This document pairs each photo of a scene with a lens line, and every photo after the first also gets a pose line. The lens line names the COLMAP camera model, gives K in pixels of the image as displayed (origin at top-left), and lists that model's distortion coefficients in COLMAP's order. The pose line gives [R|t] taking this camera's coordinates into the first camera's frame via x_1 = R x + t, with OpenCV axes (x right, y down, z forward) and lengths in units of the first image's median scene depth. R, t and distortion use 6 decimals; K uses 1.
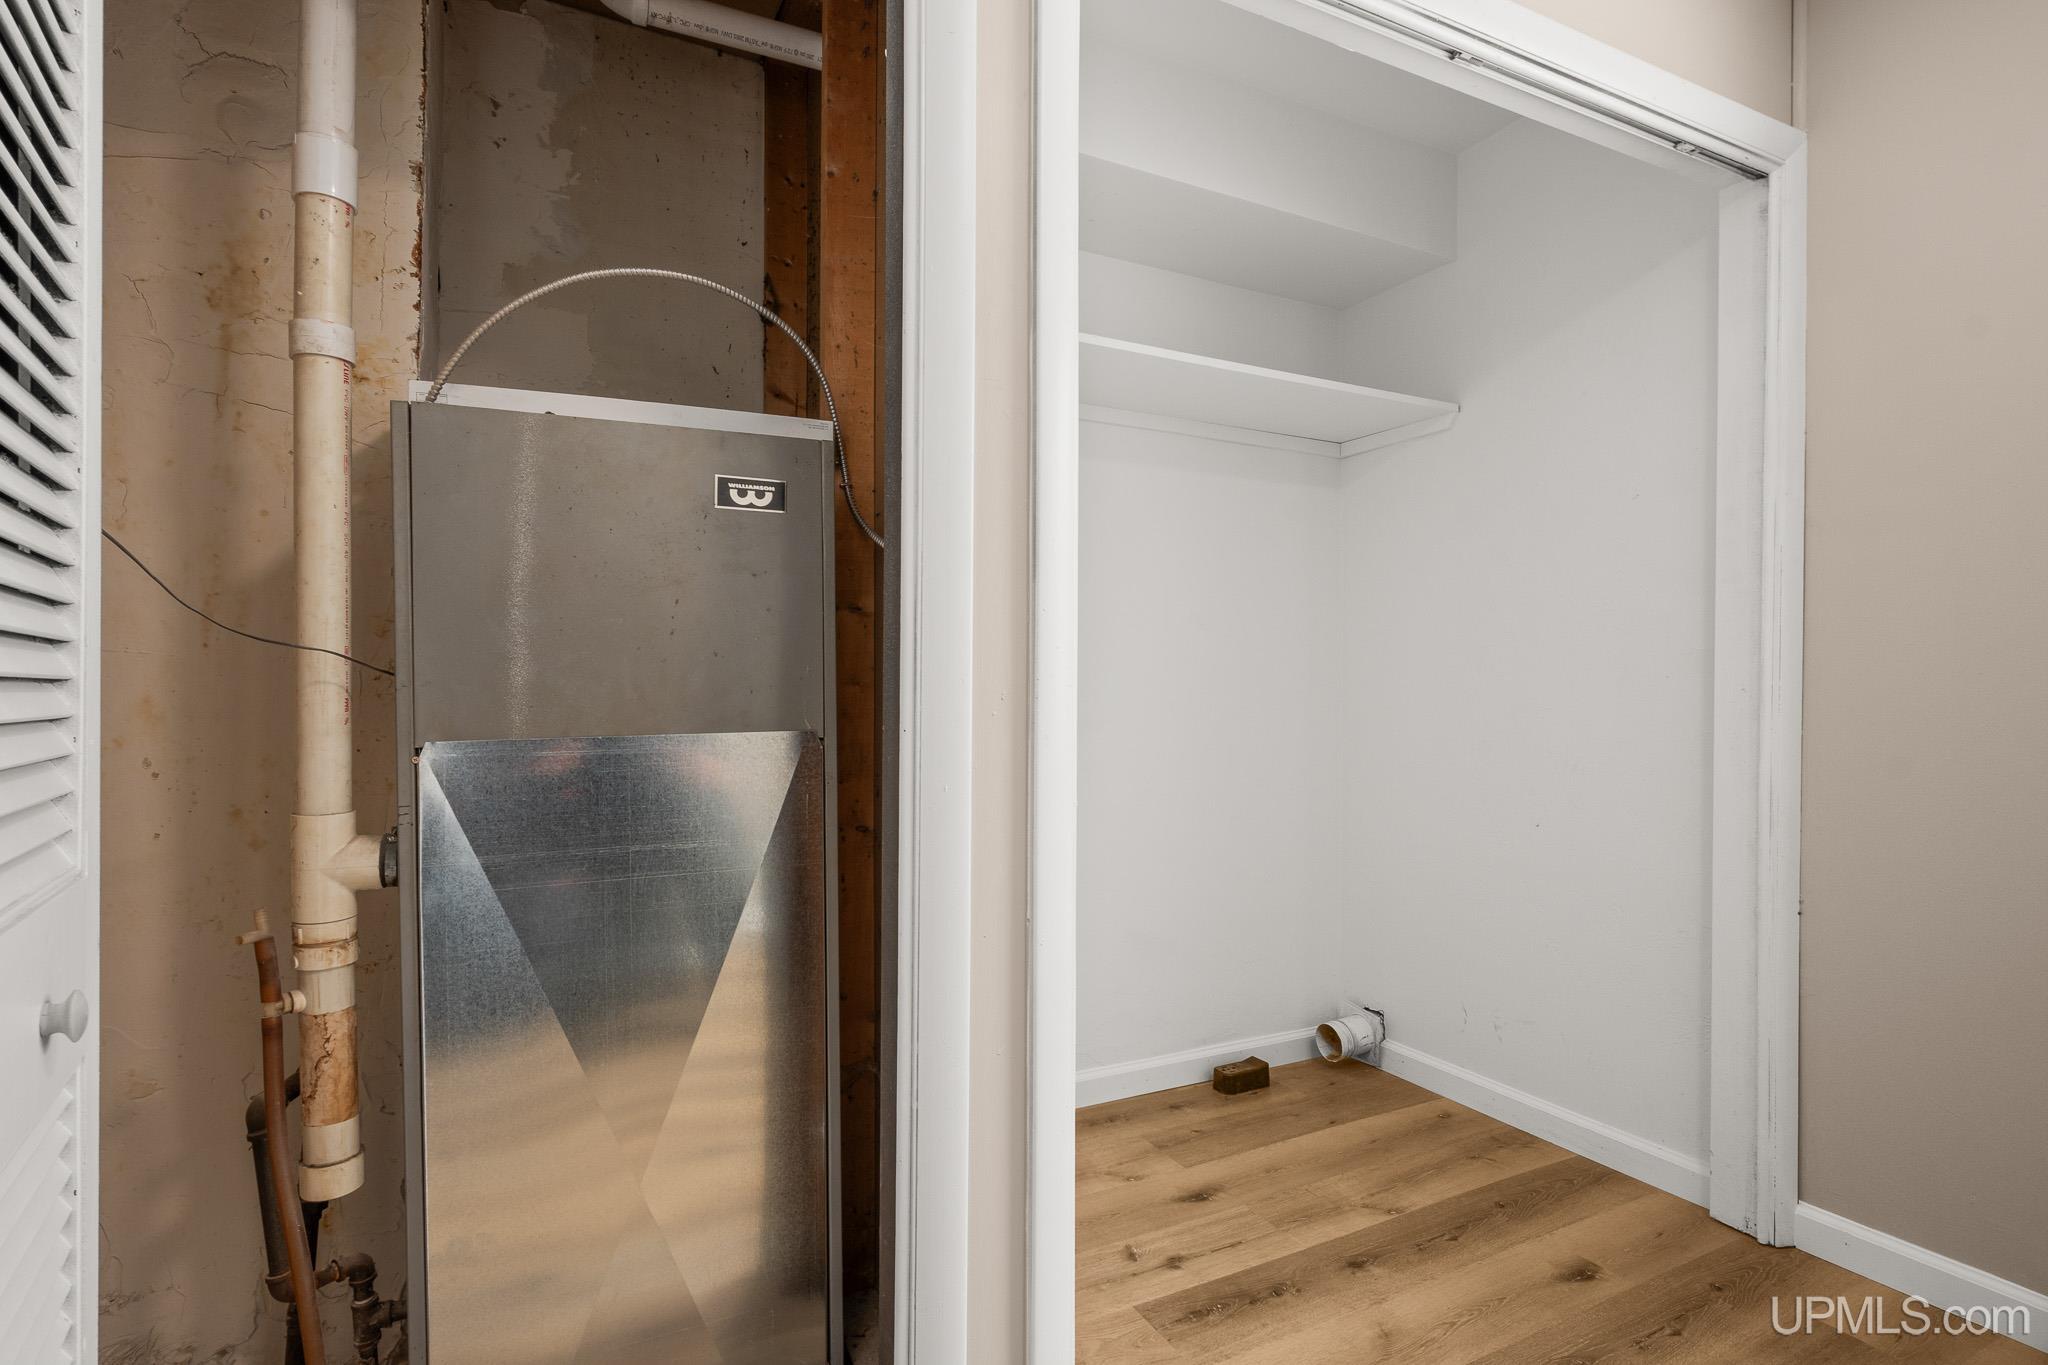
lens RADIAL K [[1018.5, 0, 1023.9], [0, 1018.5, 690.1], [0, 0, 1]] dist [0.002610, 0.001371]
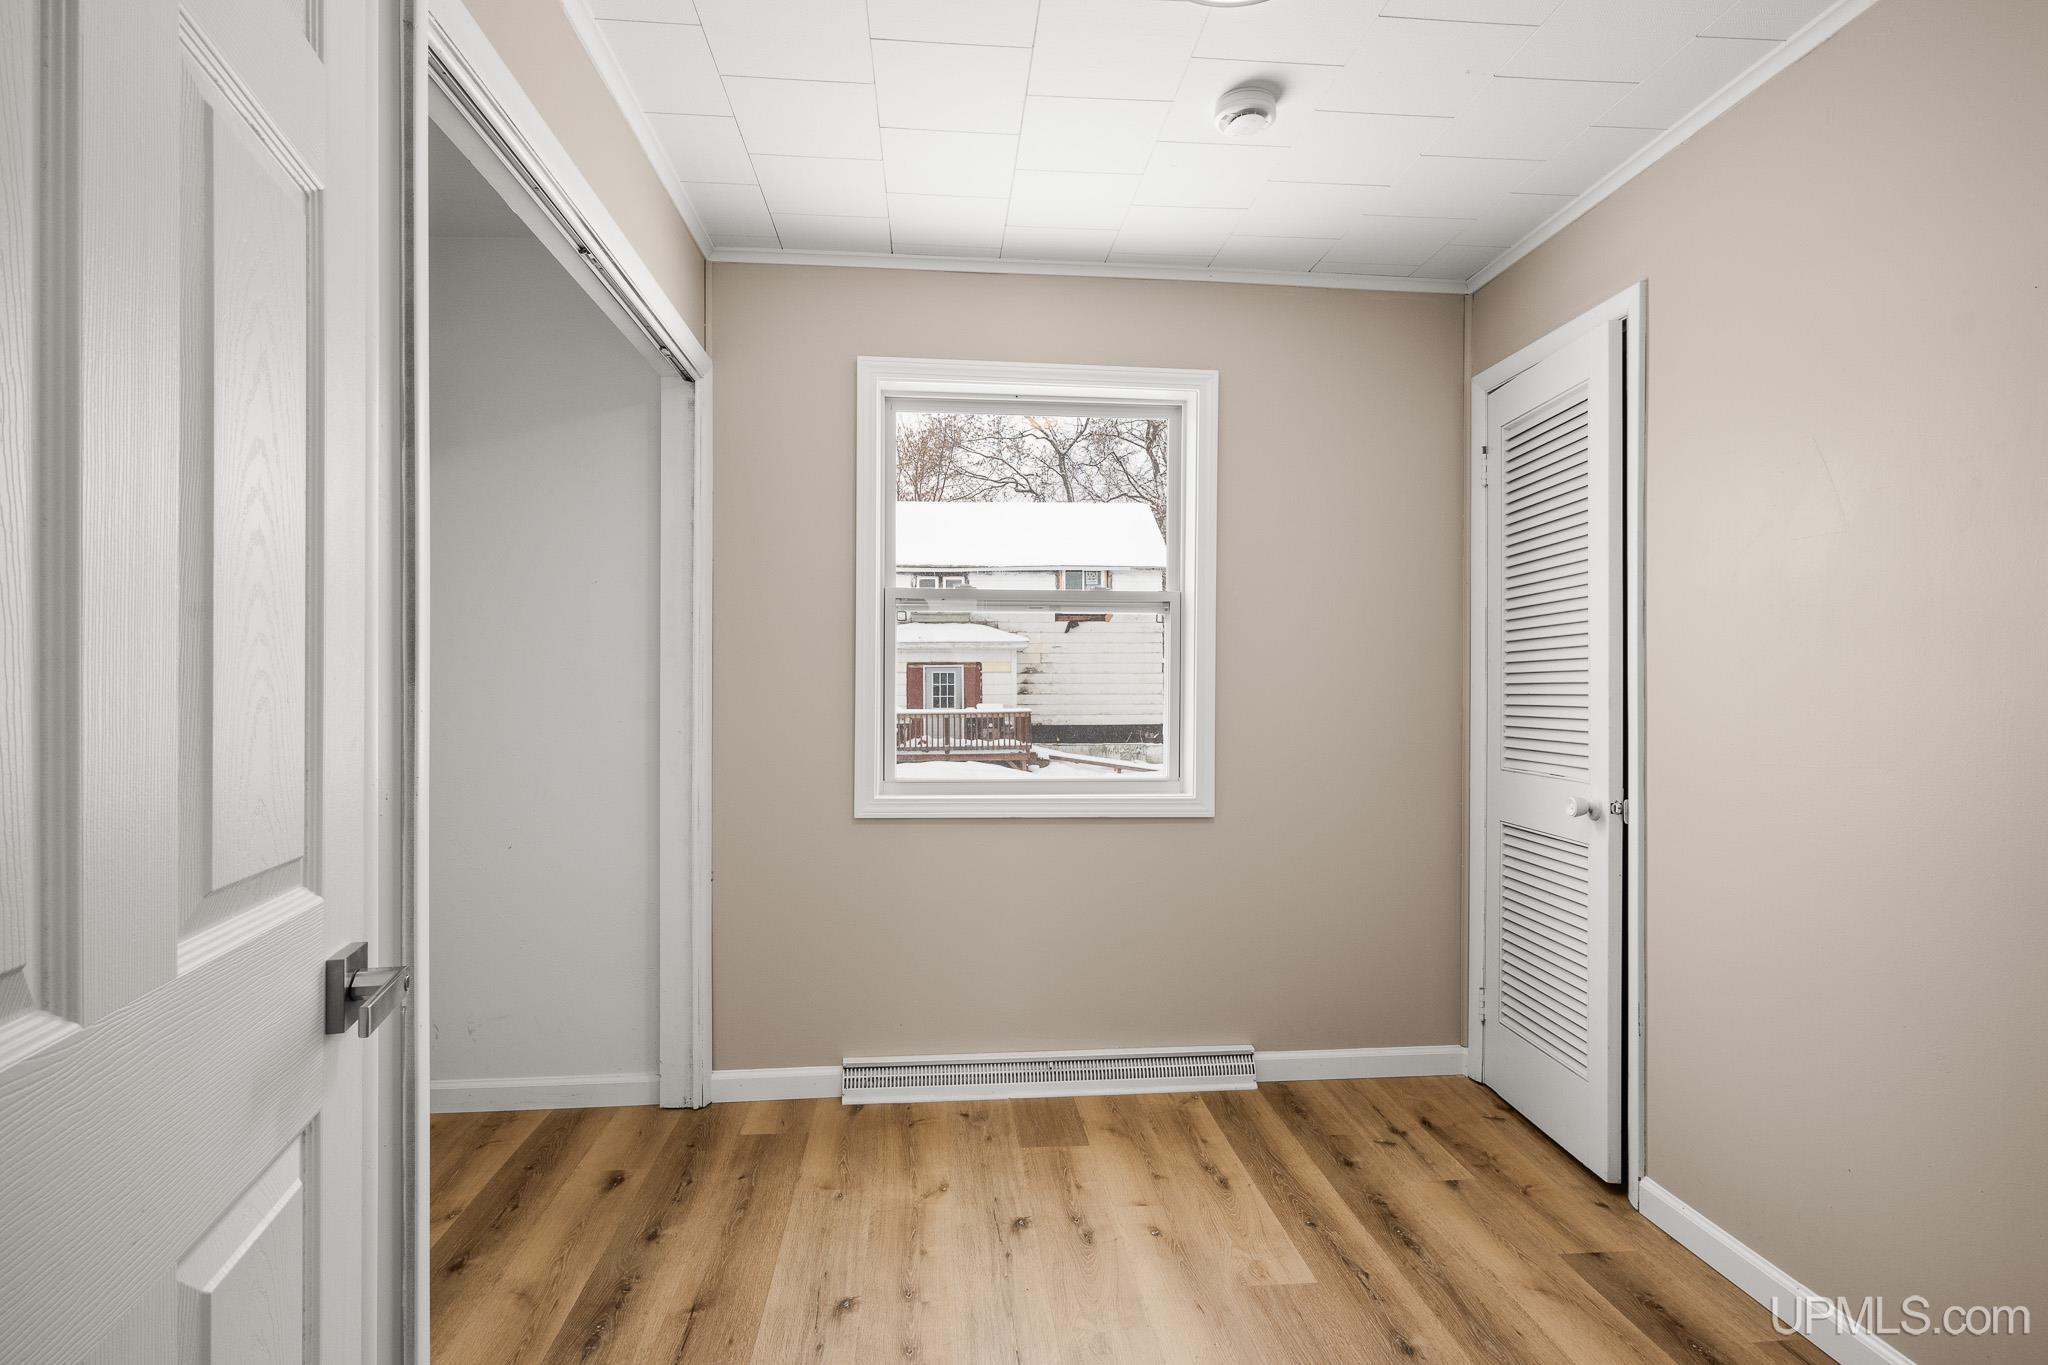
lens RADIAL K [[1018.5, 0, 1019.7], [0, 1018.5, 687.6], [0, 0, 1]] dist [0.002610, 0.001371]
pose [[0.381009, -0.000764, 0.924571, -0.448511], [0.000916, 0.999999, 0.000449, -0.063809], [-0.924571, 0.000676, 0.381010, 0.010377]]
